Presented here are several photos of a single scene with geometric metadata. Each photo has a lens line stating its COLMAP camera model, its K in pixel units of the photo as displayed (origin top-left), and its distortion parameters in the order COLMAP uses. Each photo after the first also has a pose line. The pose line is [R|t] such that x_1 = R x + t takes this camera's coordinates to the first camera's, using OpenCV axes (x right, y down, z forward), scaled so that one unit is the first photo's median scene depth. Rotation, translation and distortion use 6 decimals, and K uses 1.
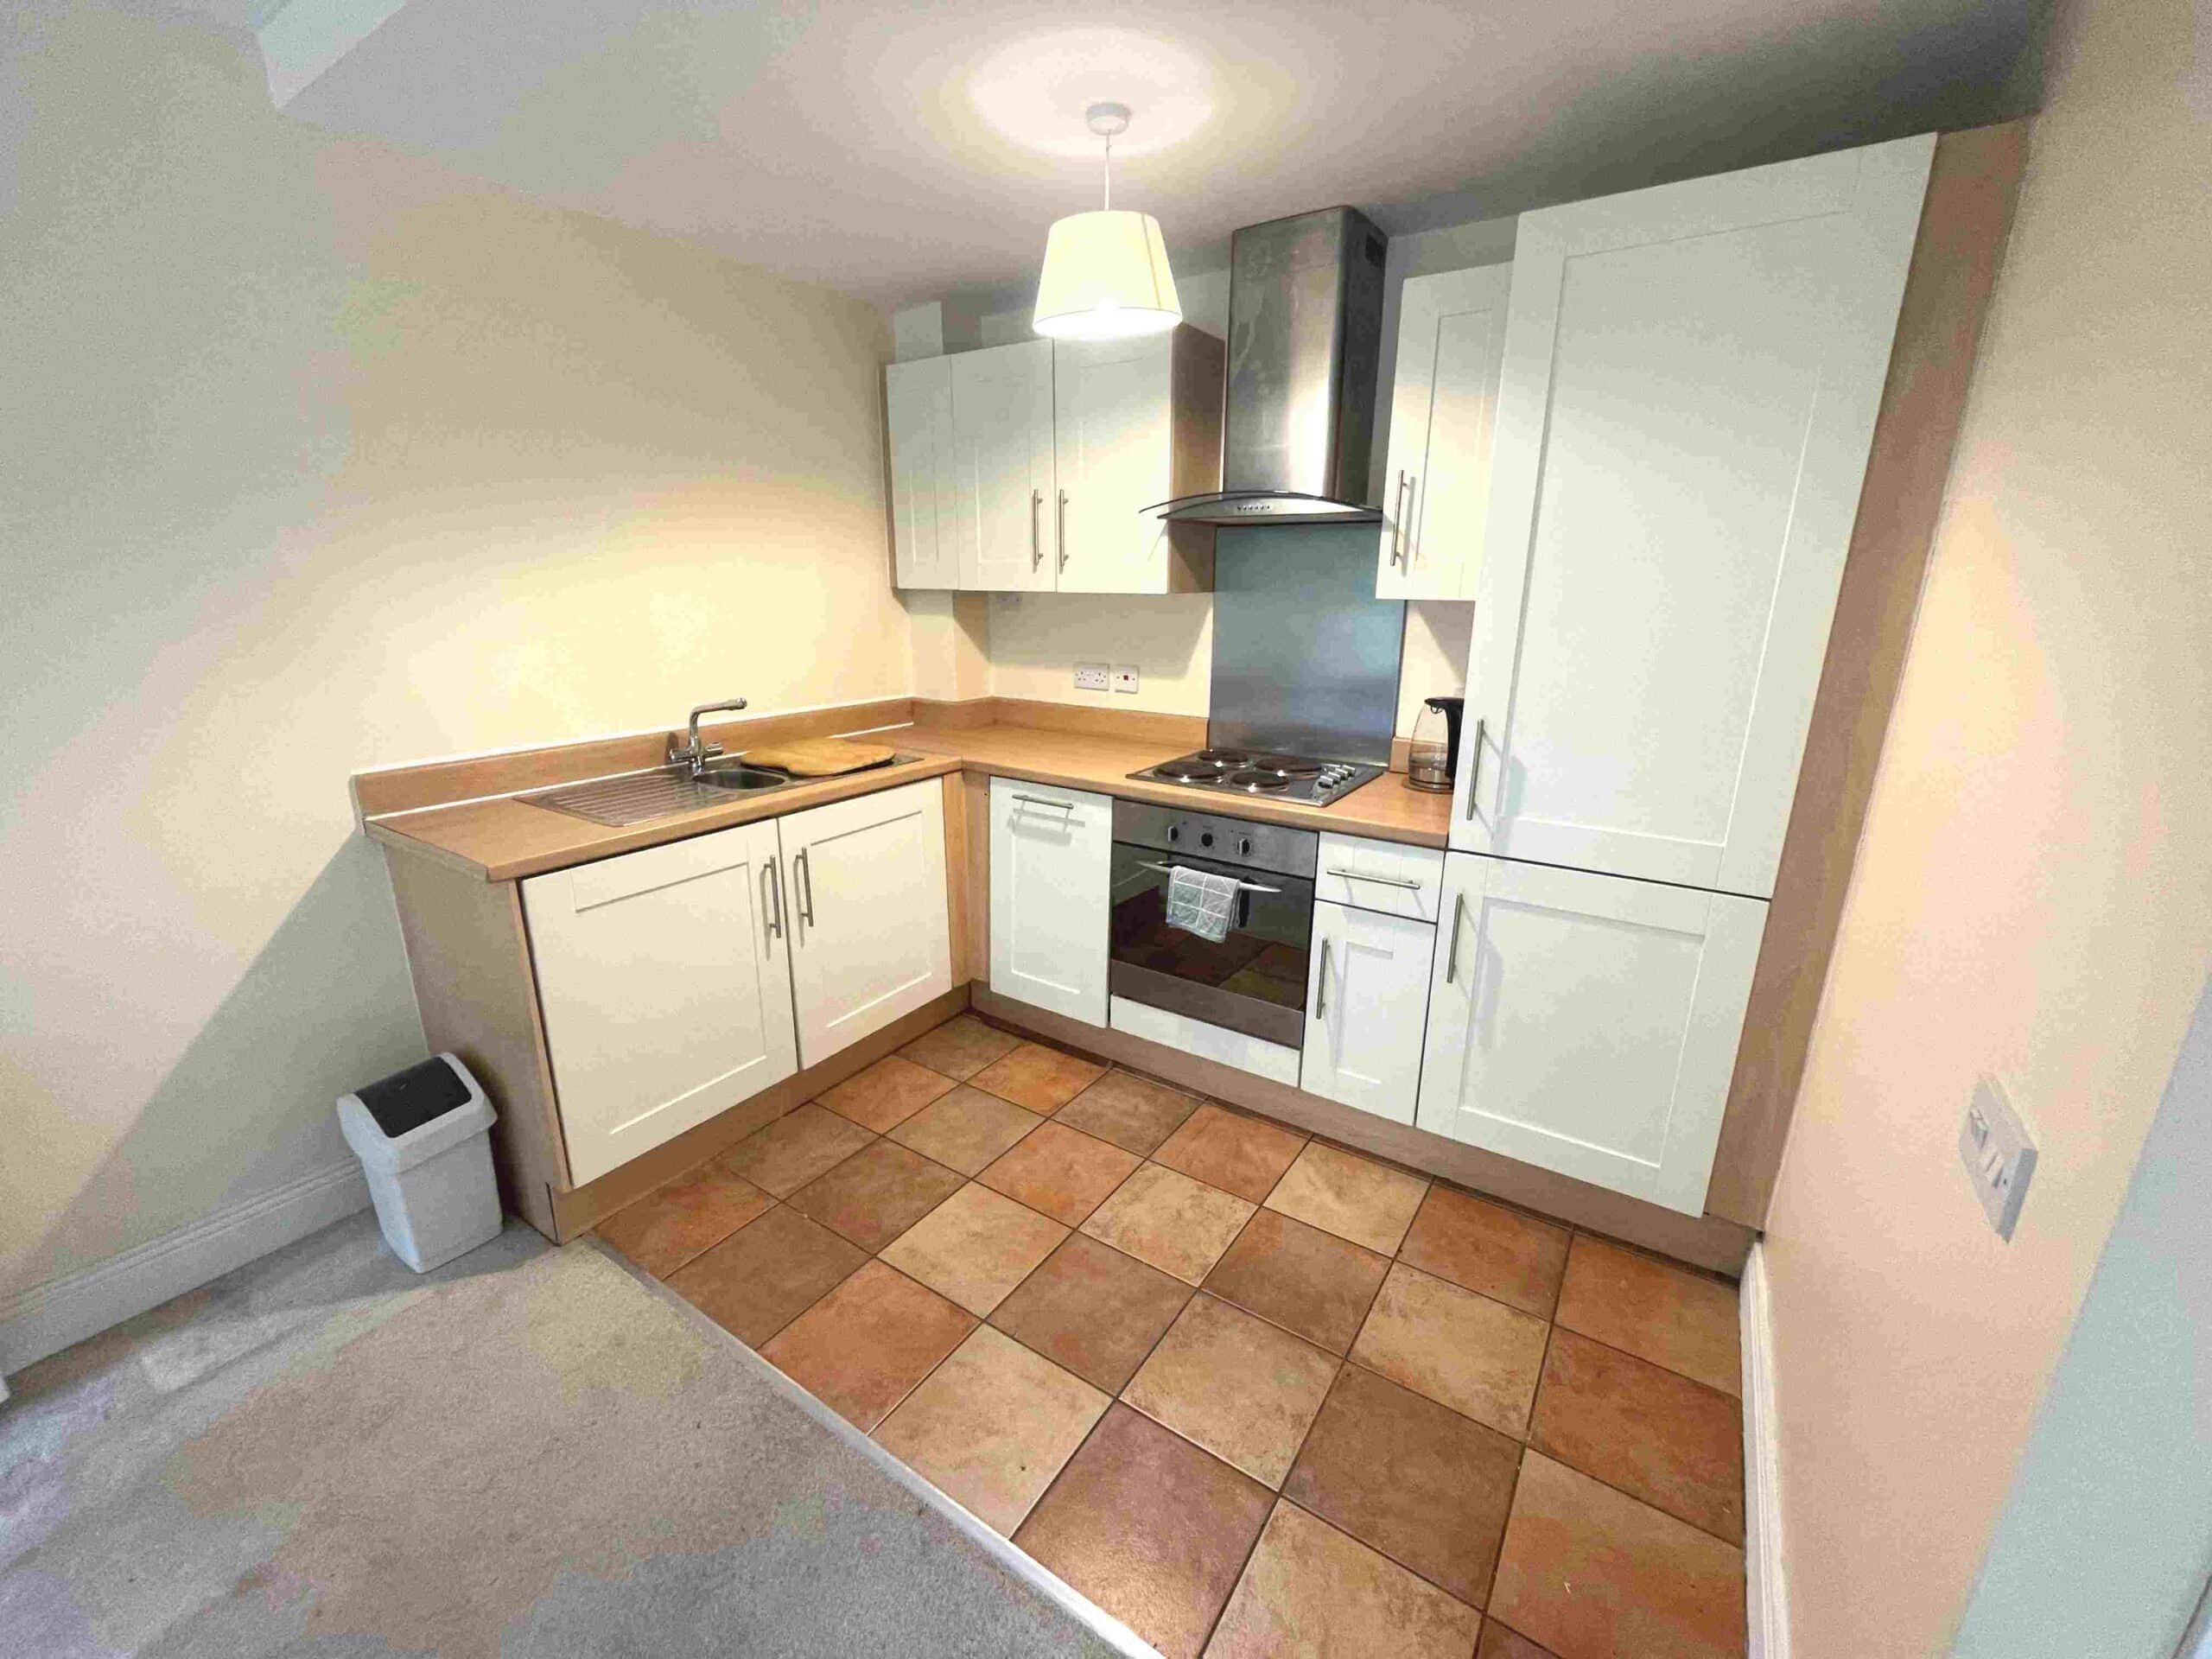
lens RADIAL K [[893.7, 0, 1104.1], [0, 893.7, 822.2], [0, 0, 1]] dist [0.001614, 0.000101]
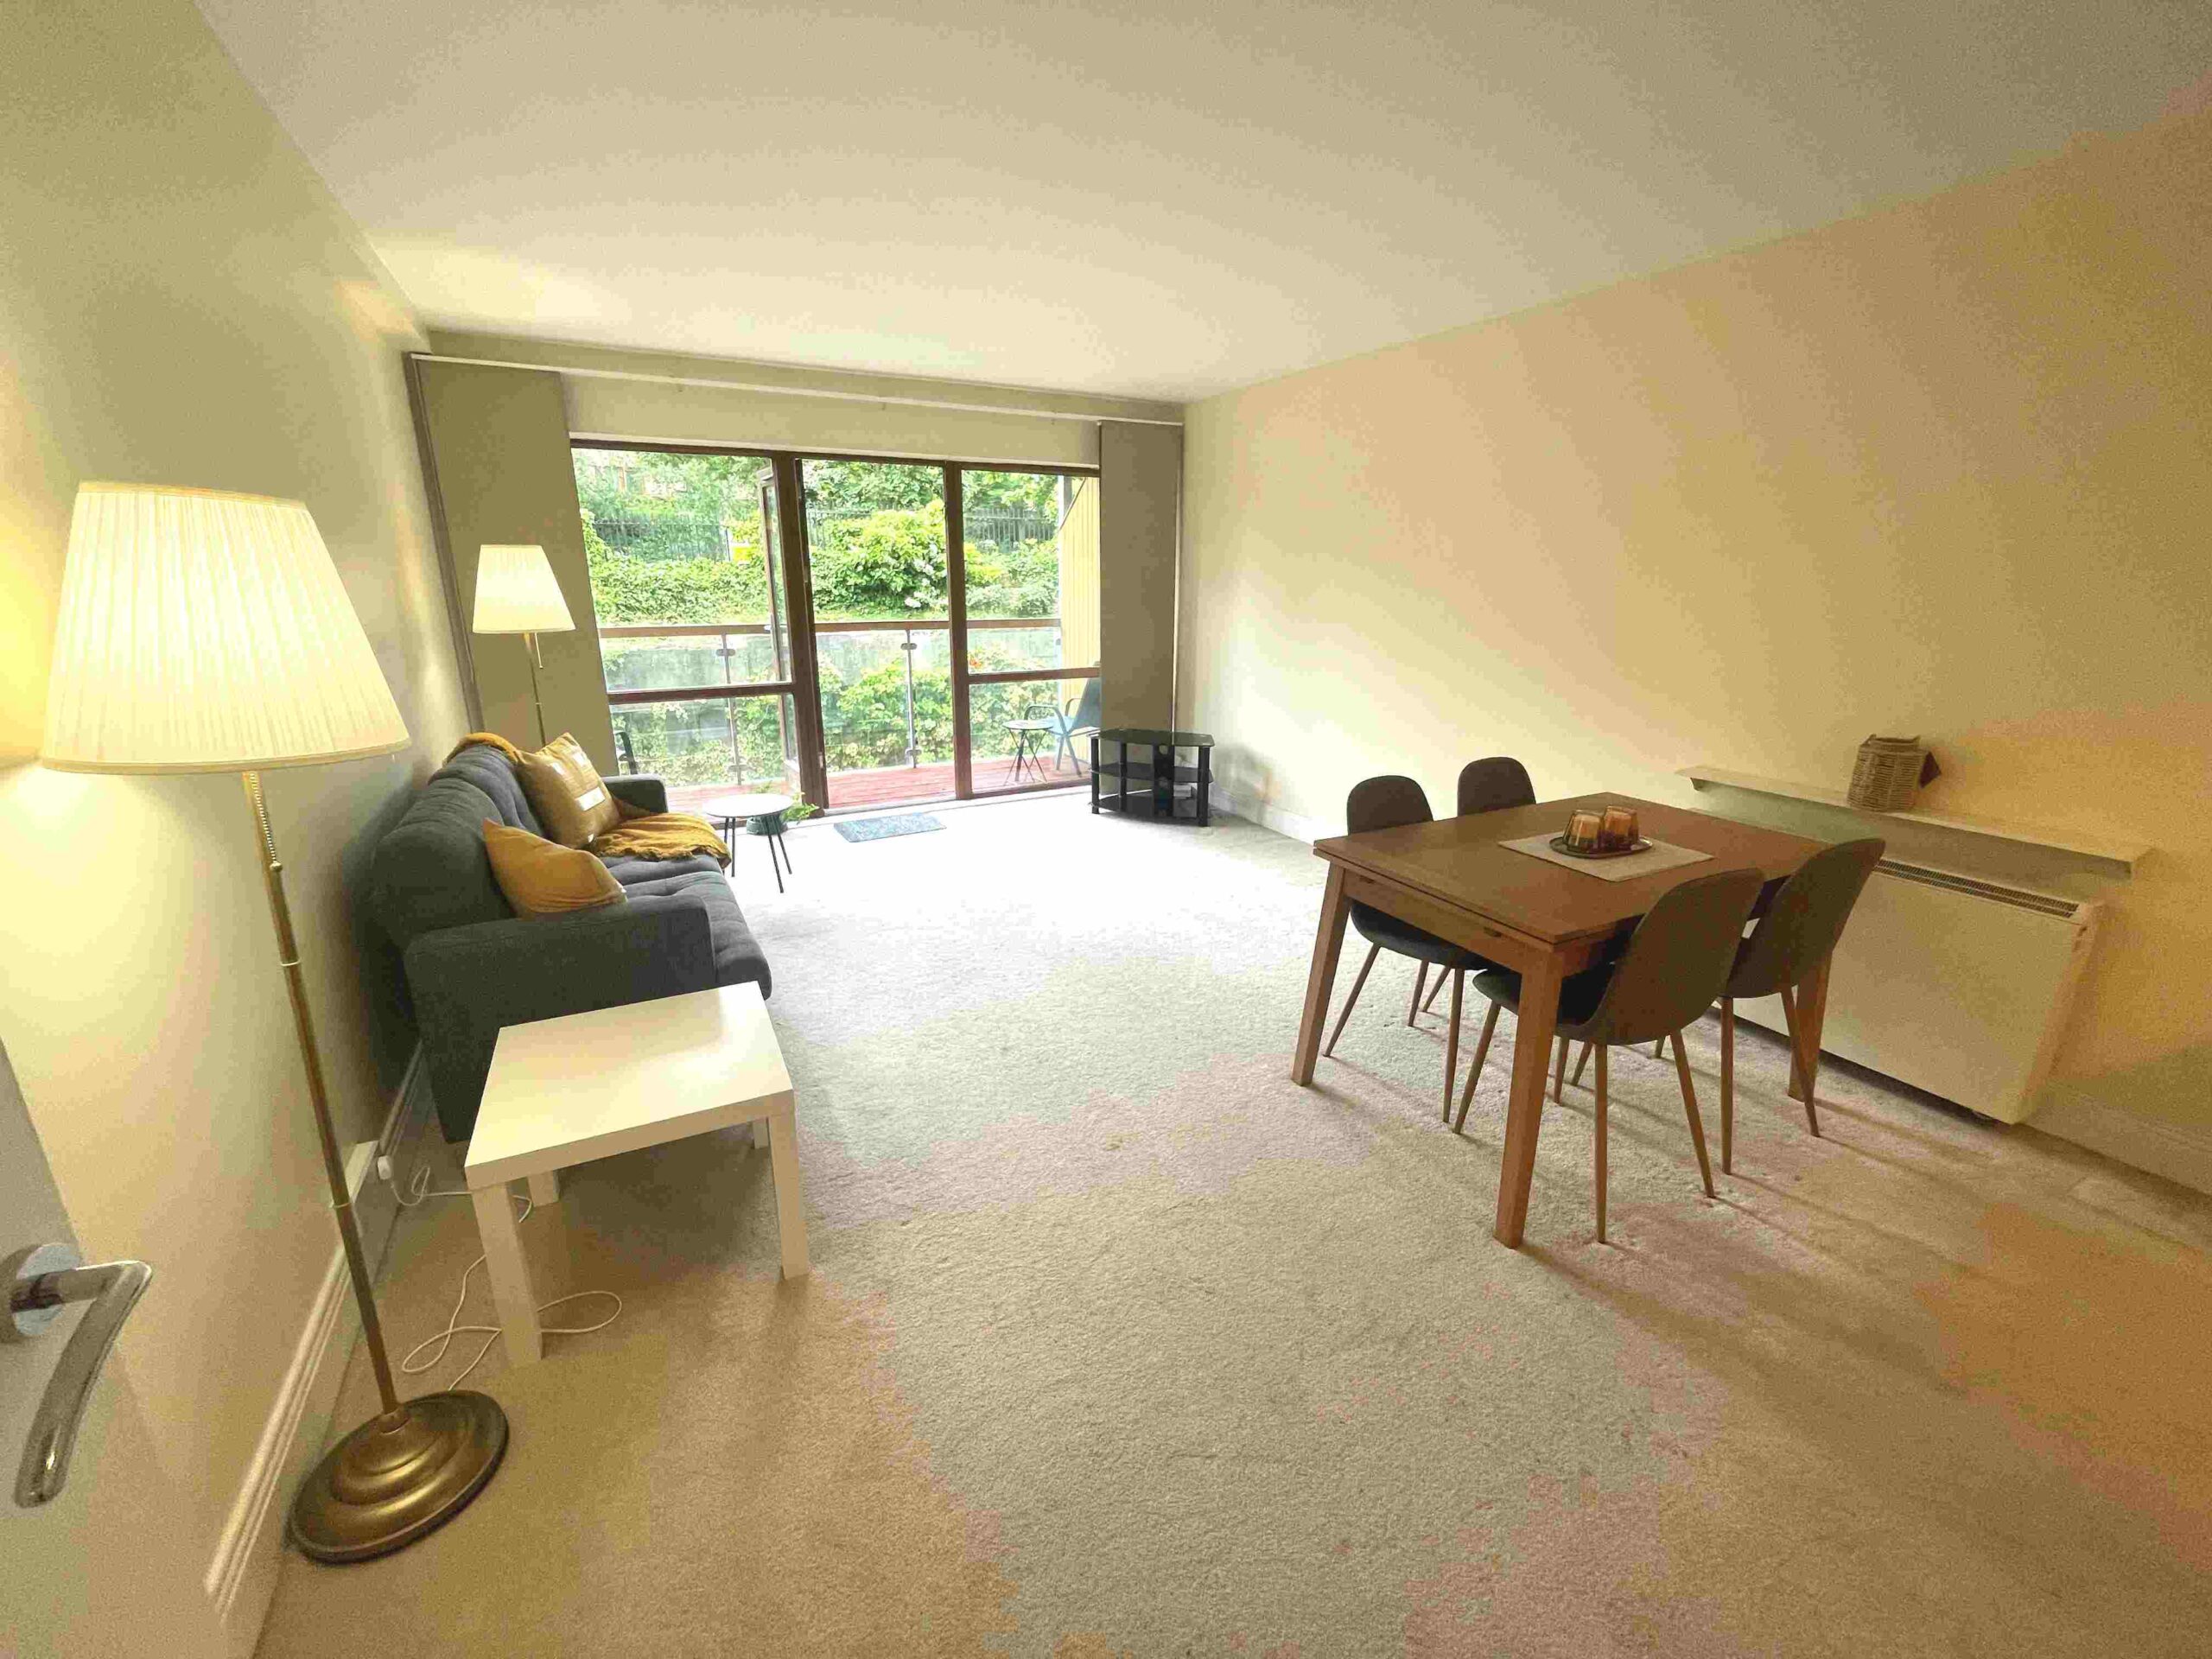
lens RADIAL K [[893.7, 0, 1107.1], [0, 893.7, 832.7], [0, 0, 1]] dist [0.001614, 0.000101]
pose [[-0.468357, 0.233264, -0.852191, 0.546909], [-0.242031, 0.893753, 0.377659, 0.000871], [0.849743, 0.383136, -0.362138, 0.049467]]
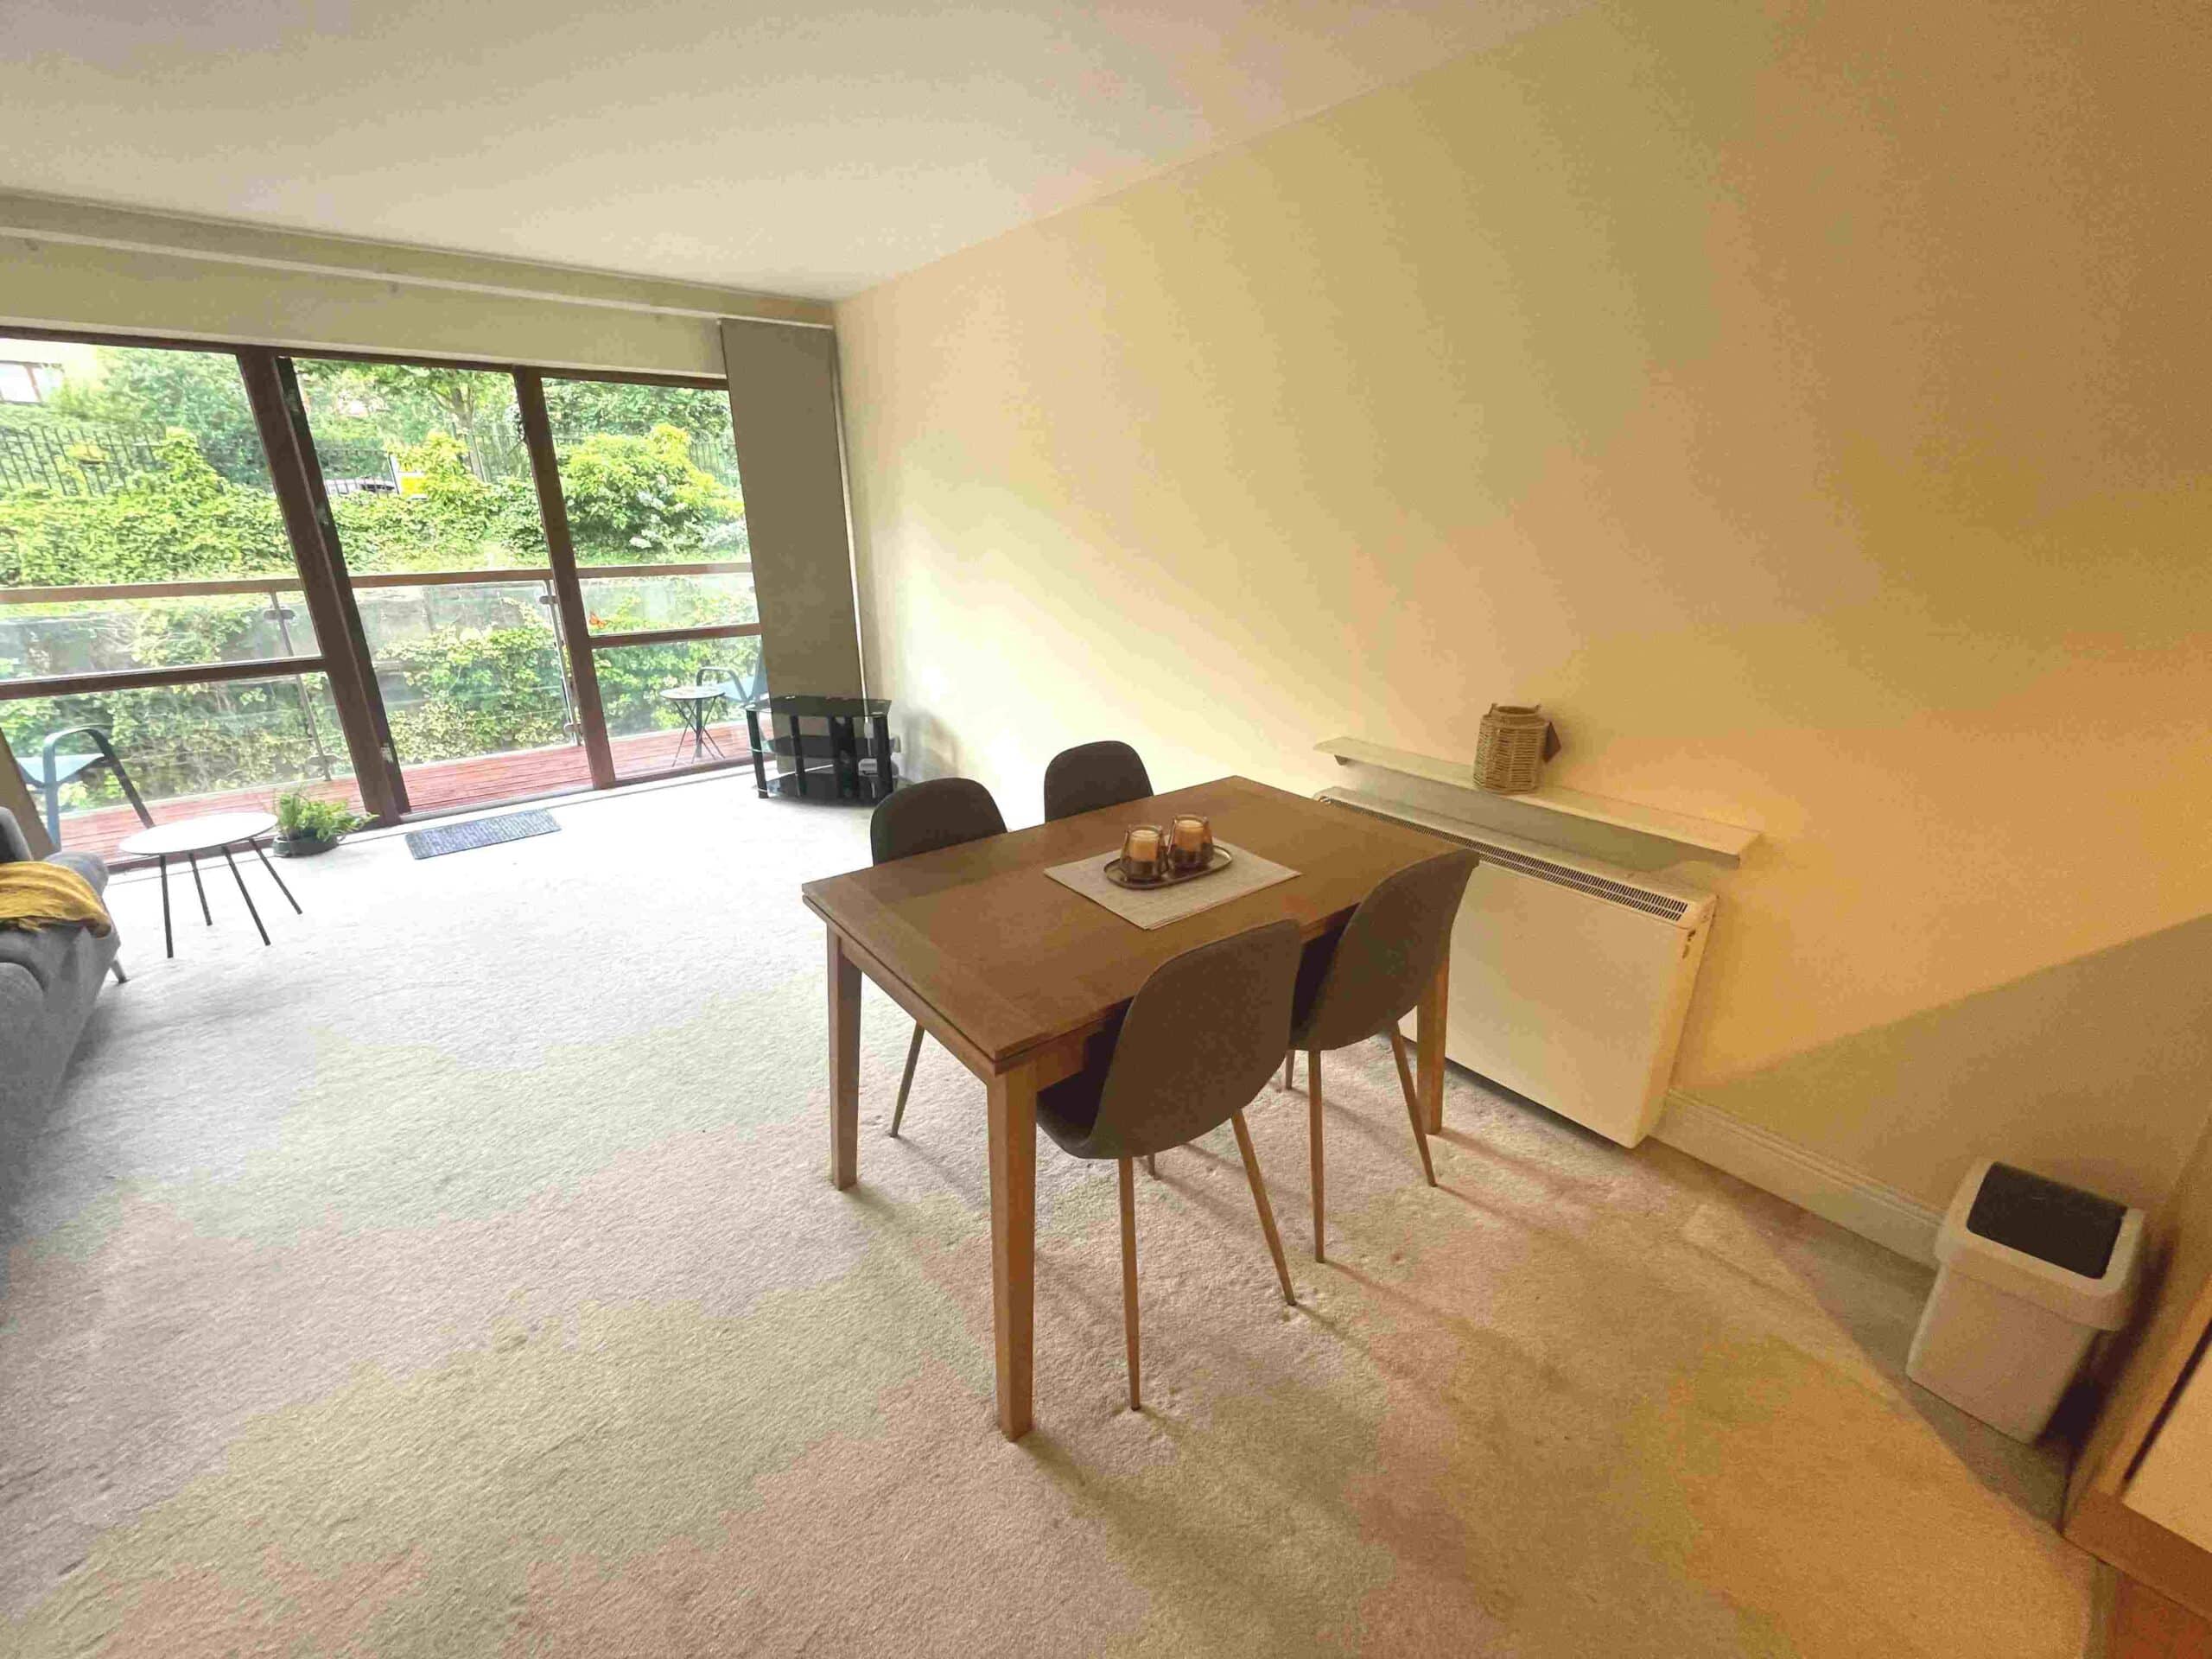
lens RADIAL K [[893.7, 0, 1102.6], [0, 893.7, 831.5], [0, 0, 1]] dist [0.001614, 0.000101]
pose [[-0.298410, 0.315371, -0.900829, 0.051927], [-0.254752, 0.883272, 0.393614, -0.080778], [0.919811, 0.346946, -0.183236, 0.292077]]
